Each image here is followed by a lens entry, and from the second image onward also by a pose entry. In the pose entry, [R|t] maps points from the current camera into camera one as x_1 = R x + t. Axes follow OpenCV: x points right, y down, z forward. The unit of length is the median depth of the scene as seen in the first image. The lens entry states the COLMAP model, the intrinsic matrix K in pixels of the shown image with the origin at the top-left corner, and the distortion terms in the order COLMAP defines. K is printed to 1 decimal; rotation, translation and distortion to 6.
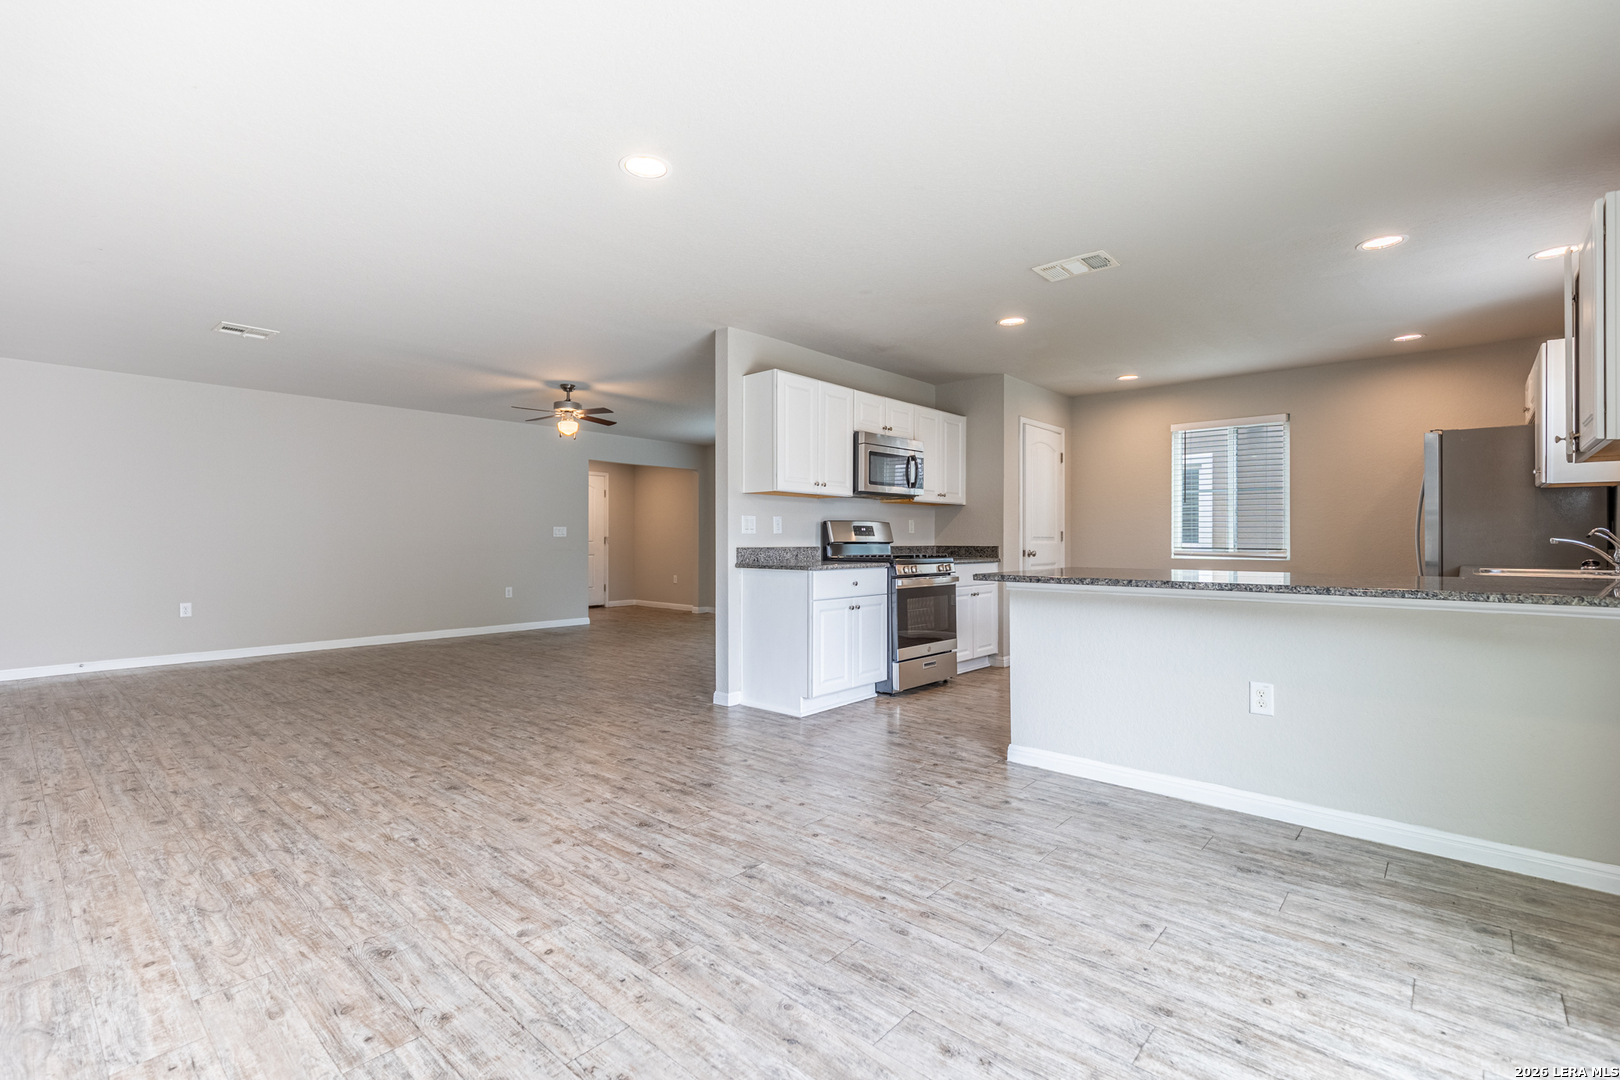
lens RADIAL K [[728.2, 0, 815.8], [0, 728.2, 537.9], [0, 0, 1]] dist [0.008224, -0.000760]
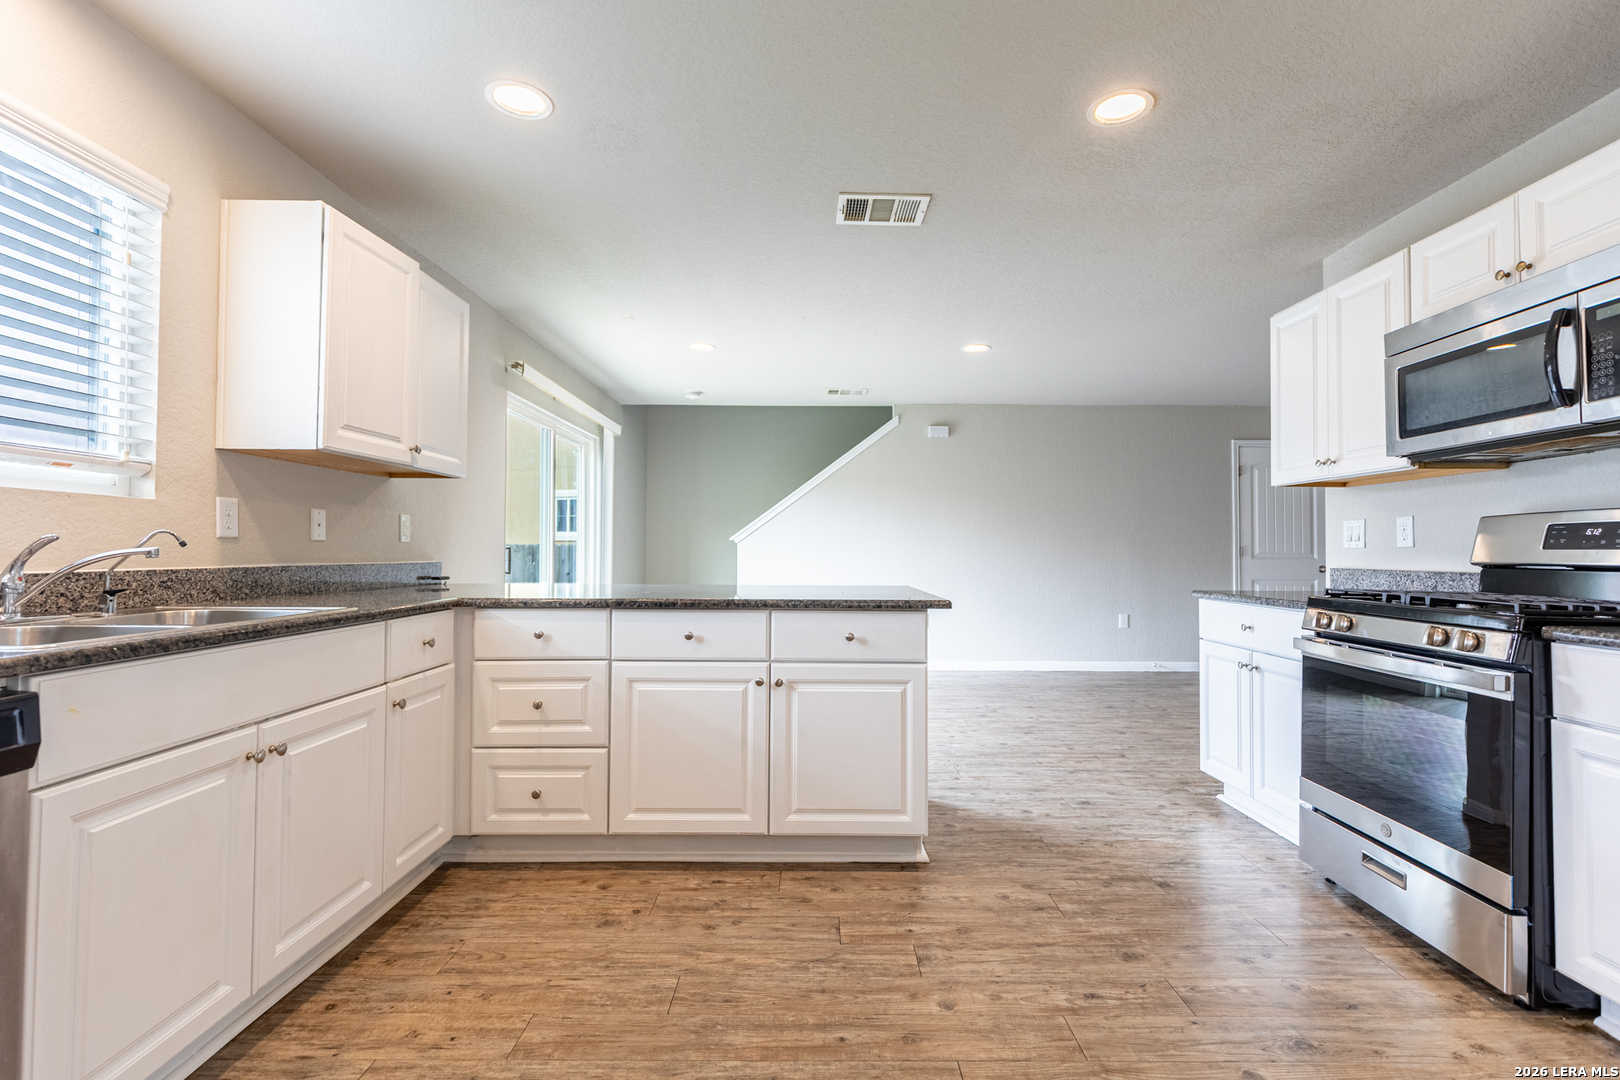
lens RADIAL K [[728.2, 0, 819.2], [0, 728.2, 534.9], [0, 0, 1]] dist [0.008224, -0.000760]
pose [[-0.744663, -0.019641, -0.667151, 0.679345], [-0.005152, 0.999706, -0.023682, 0.000868], [0.667421, -0.014198, -0.744546, 1.126108]]
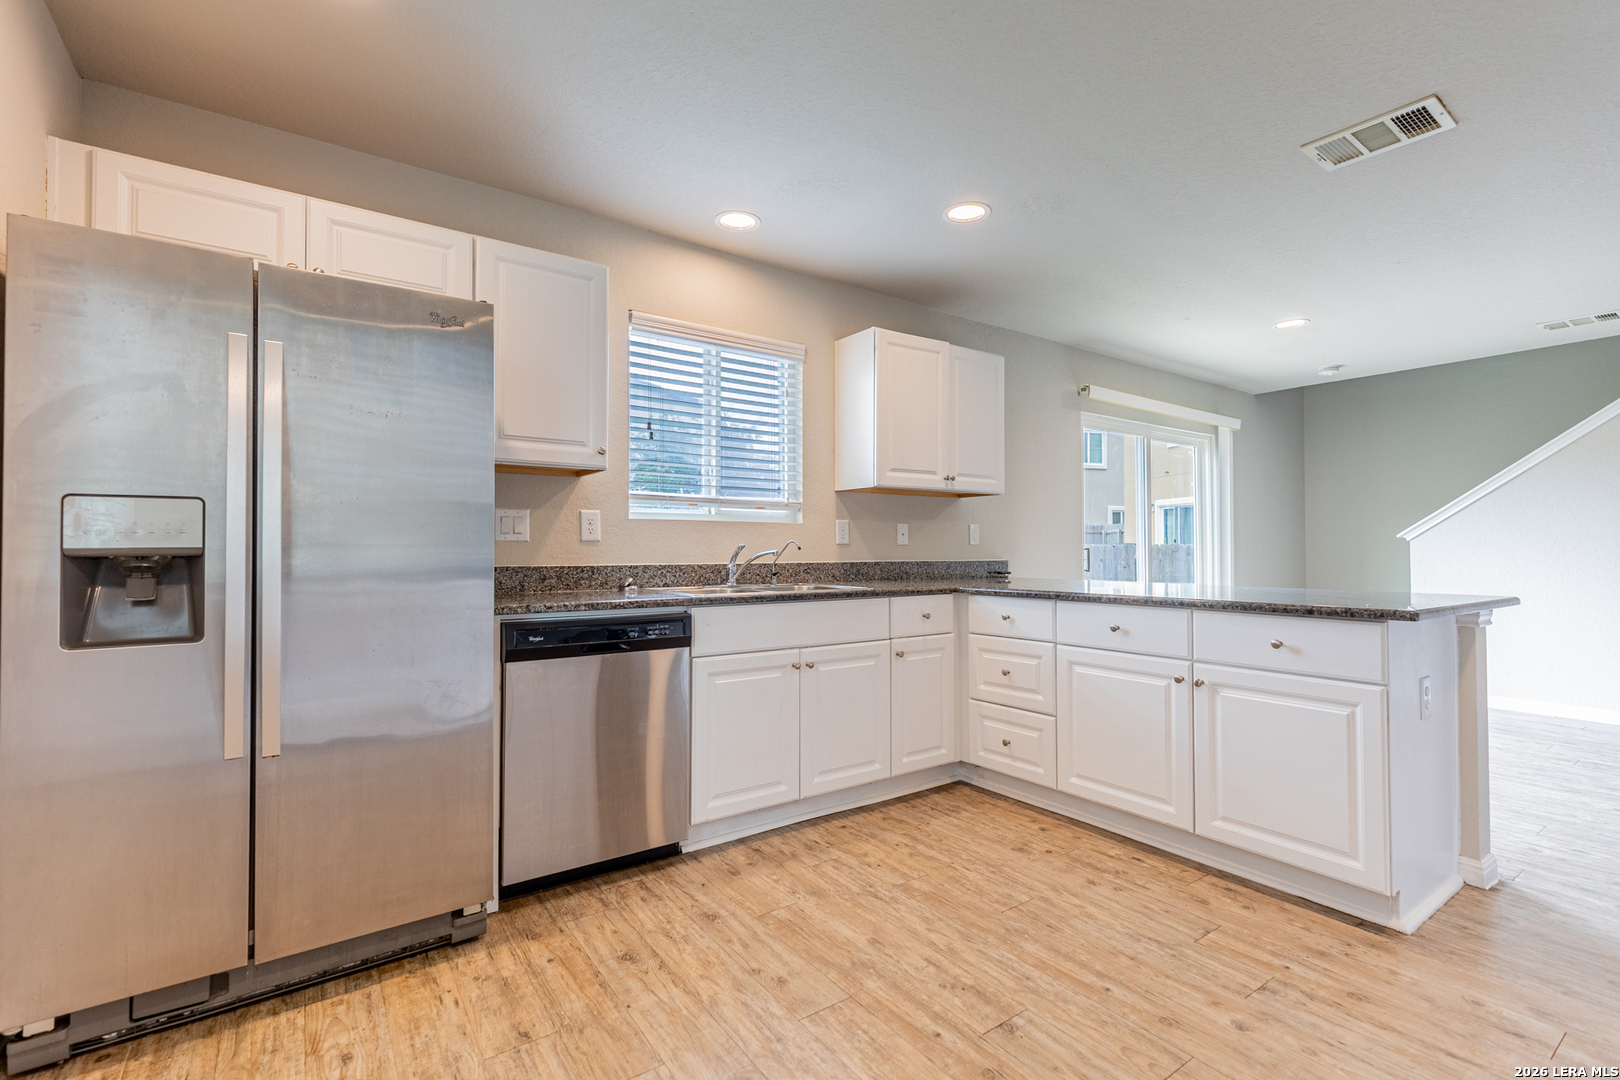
lens RADIAL K [[728.2, 0, 816.7], [0, 728.2, 535.0], [0, 0, 1]] dist [0.008224, -0.000760]
pose [[-0.975409, 0.005081, 0.220343, 0.512351], [0.000172, 0.999752, -0.022290, 0.001075], [-0.220402, -0.021704, -0.975168, 1.274370]]
